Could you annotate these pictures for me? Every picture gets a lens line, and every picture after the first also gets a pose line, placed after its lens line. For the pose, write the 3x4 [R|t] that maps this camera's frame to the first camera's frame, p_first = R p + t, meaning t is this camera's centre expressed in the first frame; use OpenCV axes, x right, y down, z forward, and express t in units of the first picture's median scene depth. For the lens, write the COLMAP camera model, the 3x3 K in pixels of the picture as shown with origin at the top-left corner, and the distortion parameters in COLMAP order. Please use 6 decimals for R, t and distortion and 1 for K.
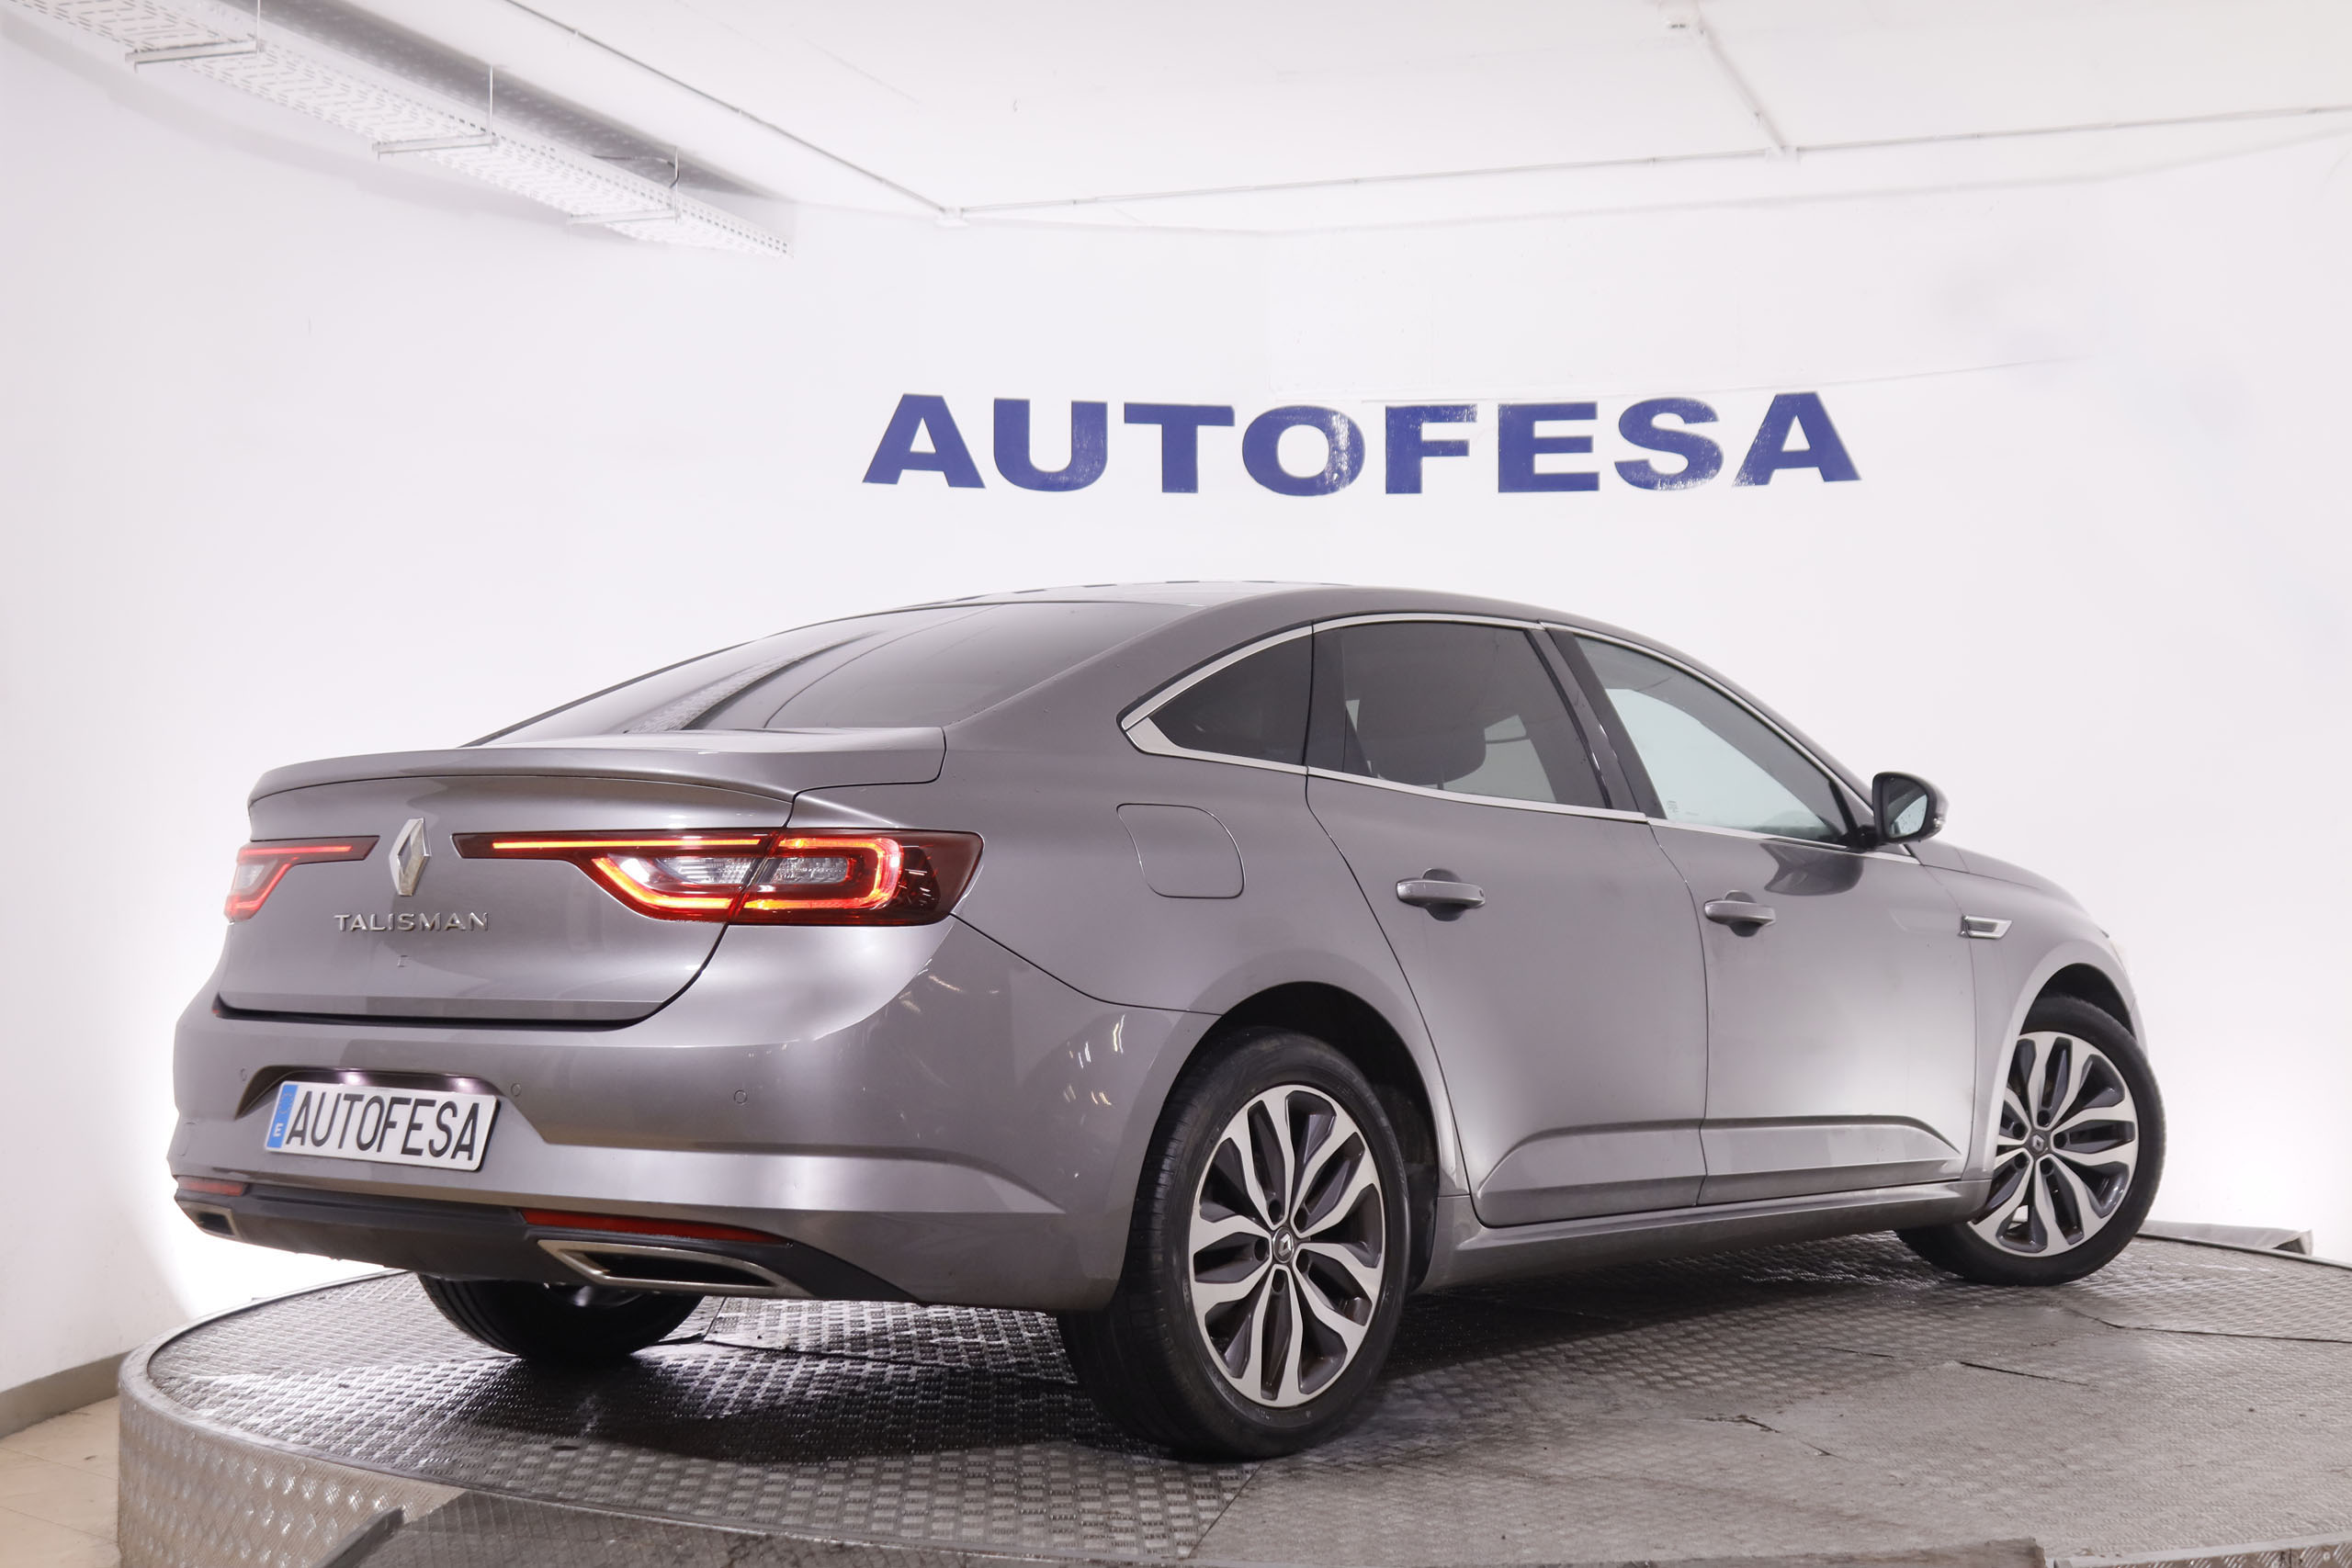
lens RADIAL K [[3342.1, 0, 1177.8], [0, 3342.1, 714.1], [0, 0, 1]] dist [0.029424, 0.000000]
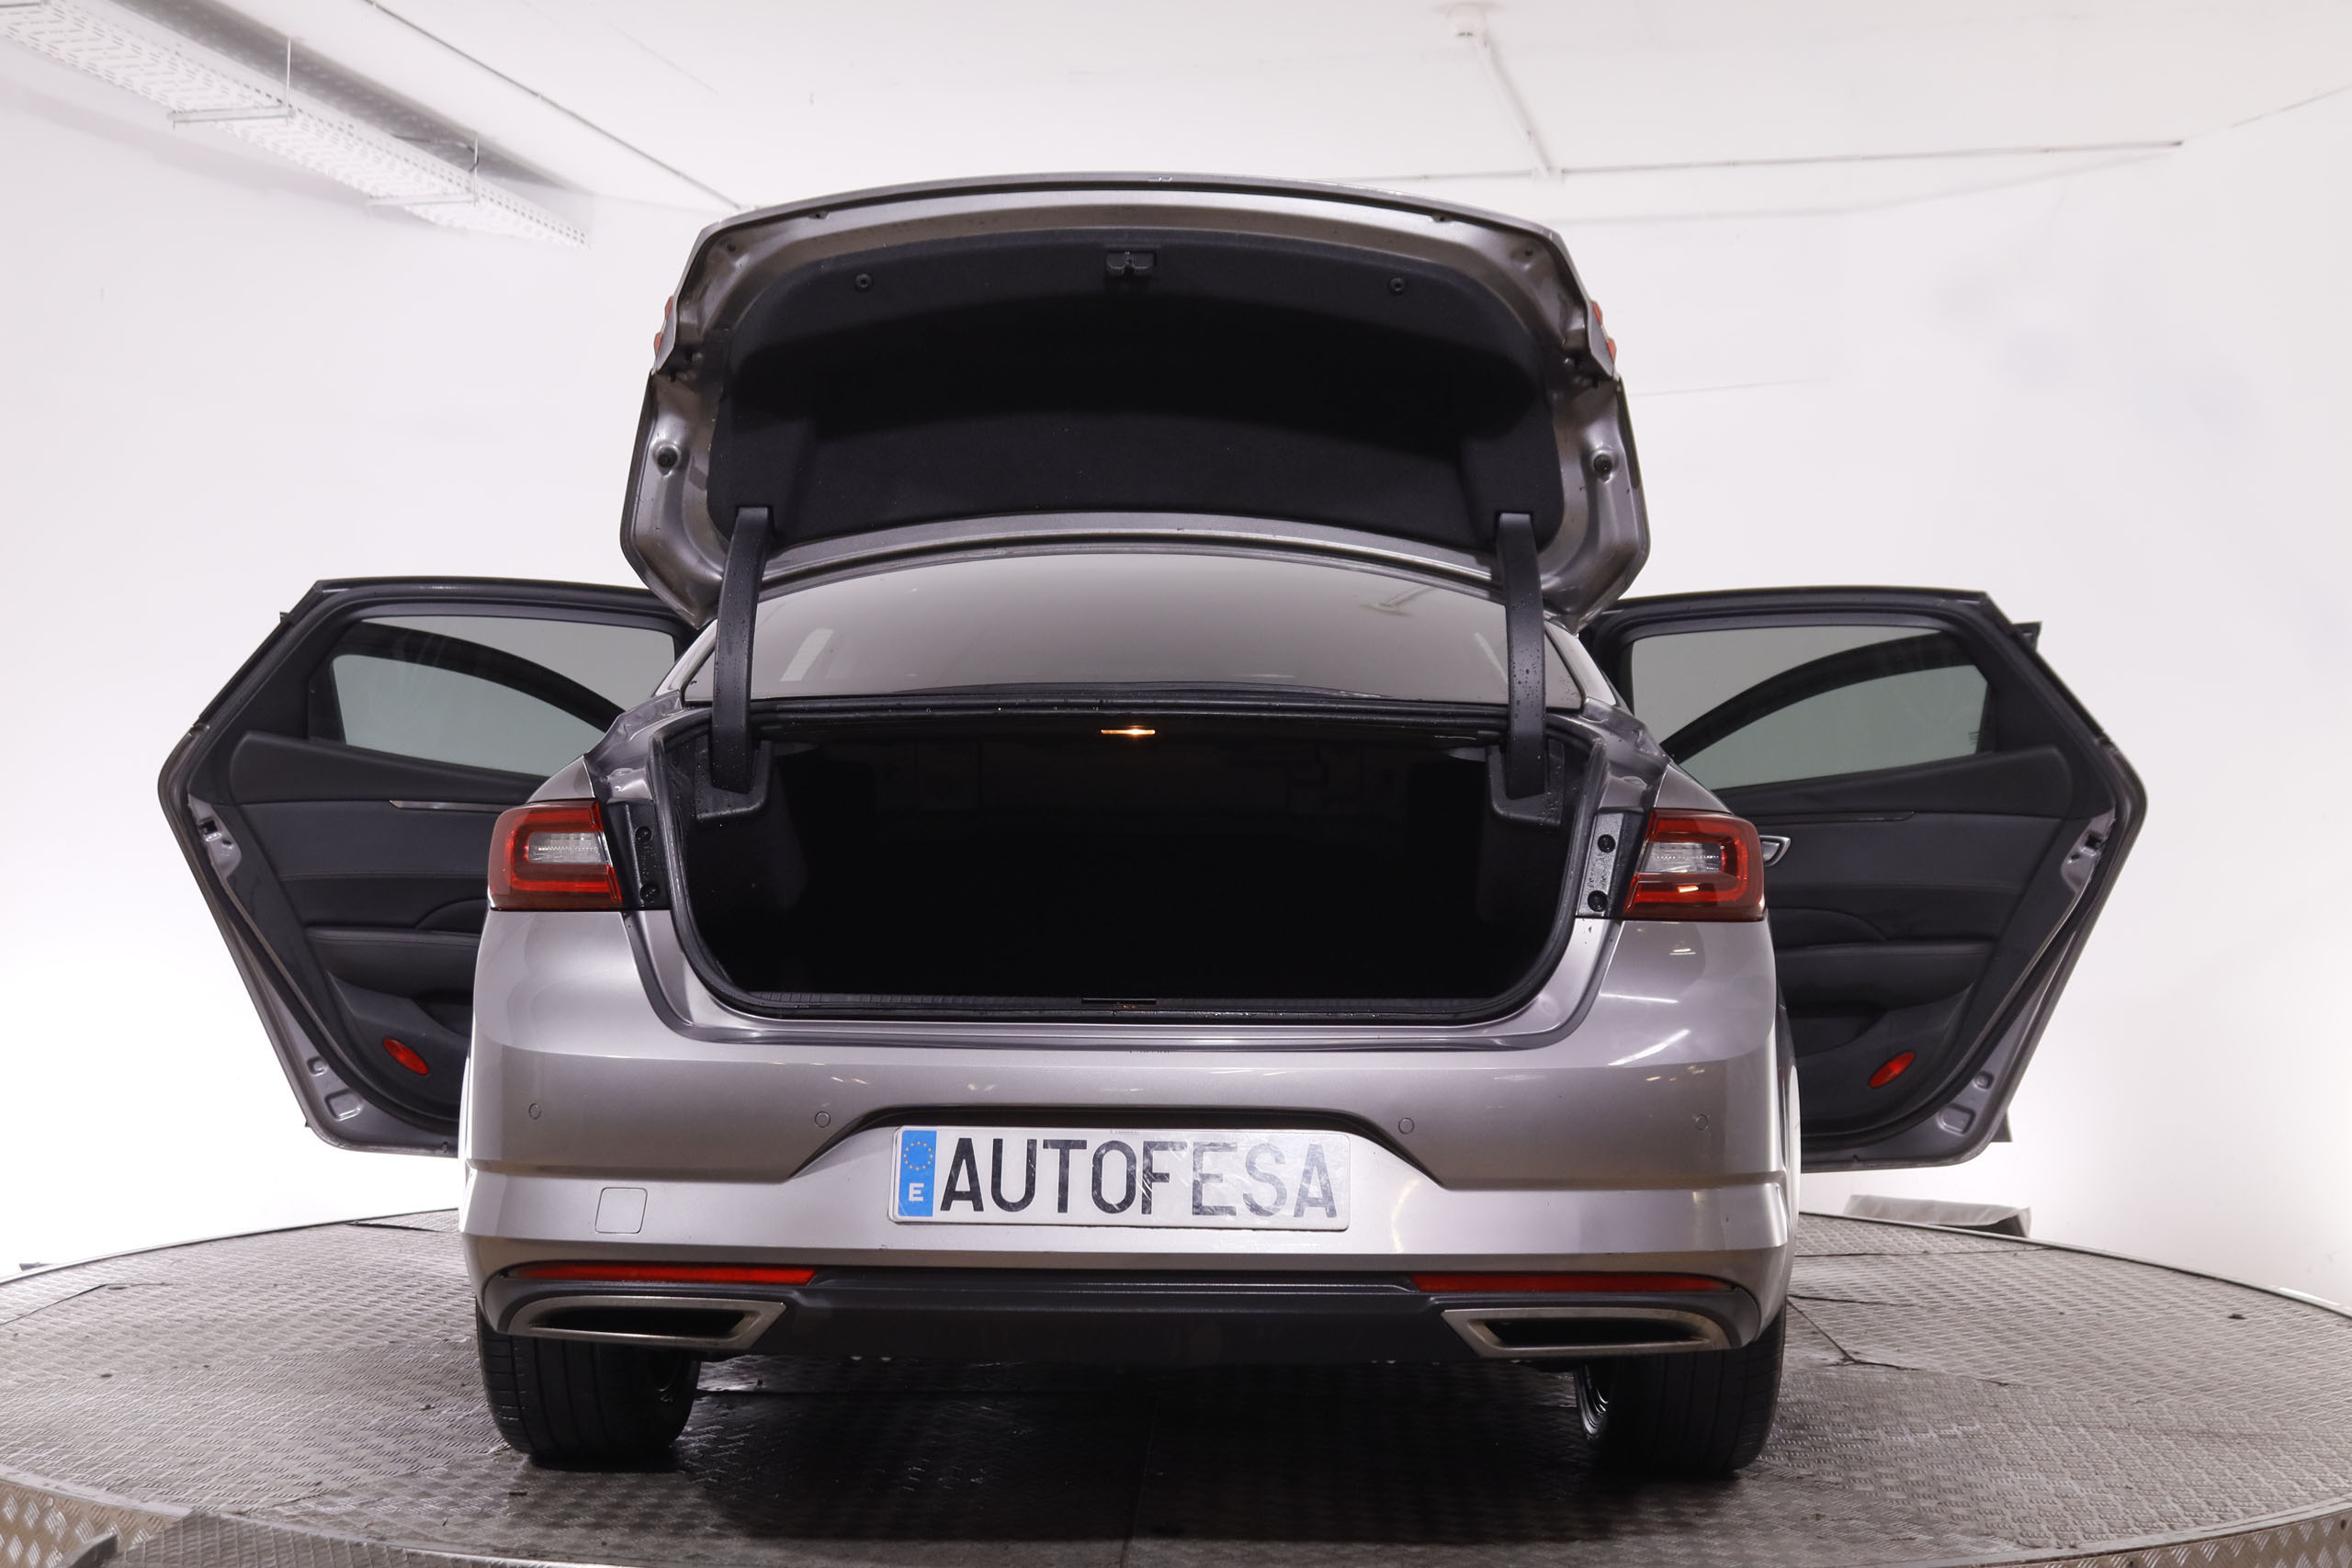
lens RADIAL K [[2994.3, 0, 1175.2], [0, 2994.3, 685.7], [0, 0, 1]] dist [0.007735, 0.000000]
pose [[0.996688, 0.019467, 0.078953, -0.006132], [-0.018639, 0.999763, -0.011210, 0.004642], [-0.079152, 0.009701, 0.996815, 0.070423]]
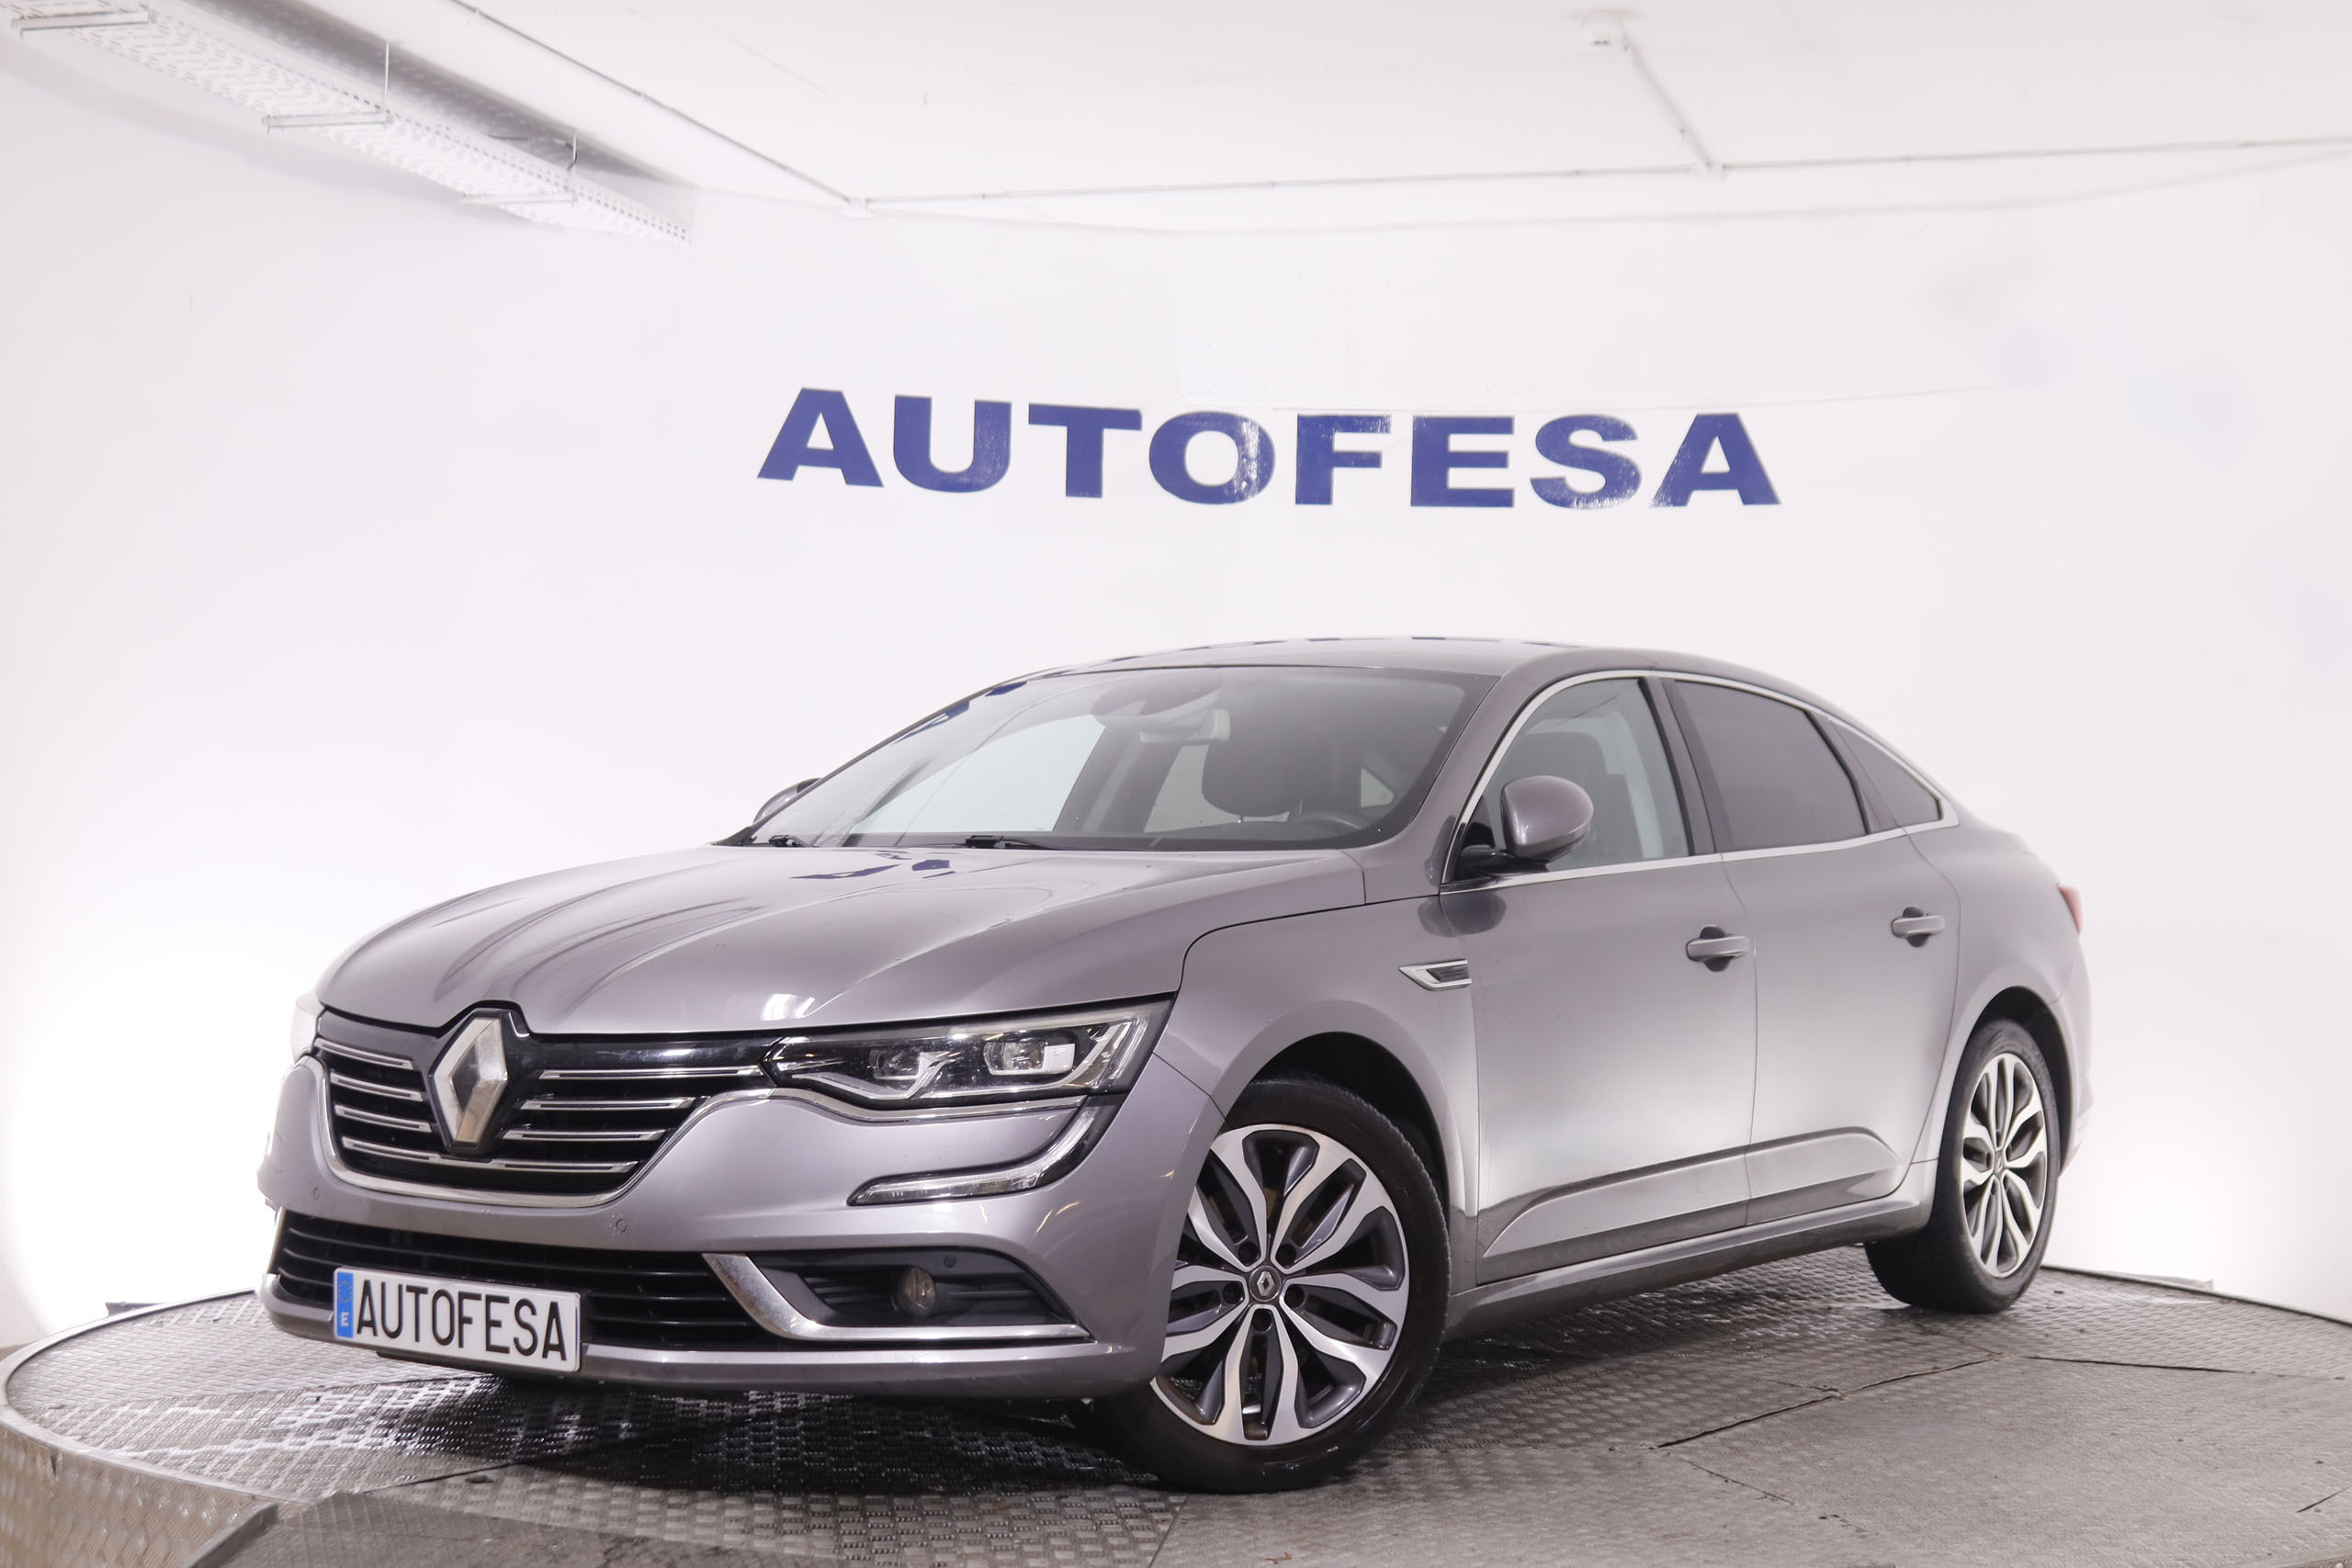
lens RADIAL K [[3544.0, 0, 1170.4], [0, 3544.0, 707.1], [0, 0, 1]] dist [0.050419, 0.000000]
pose [[0.999294, 0.026639, 0.026490, 0.000071], [-0.026522, 0.999637, -0.004771, -0.001058], [-0.026607, 0.004065, 0.999638, -0.031908]]
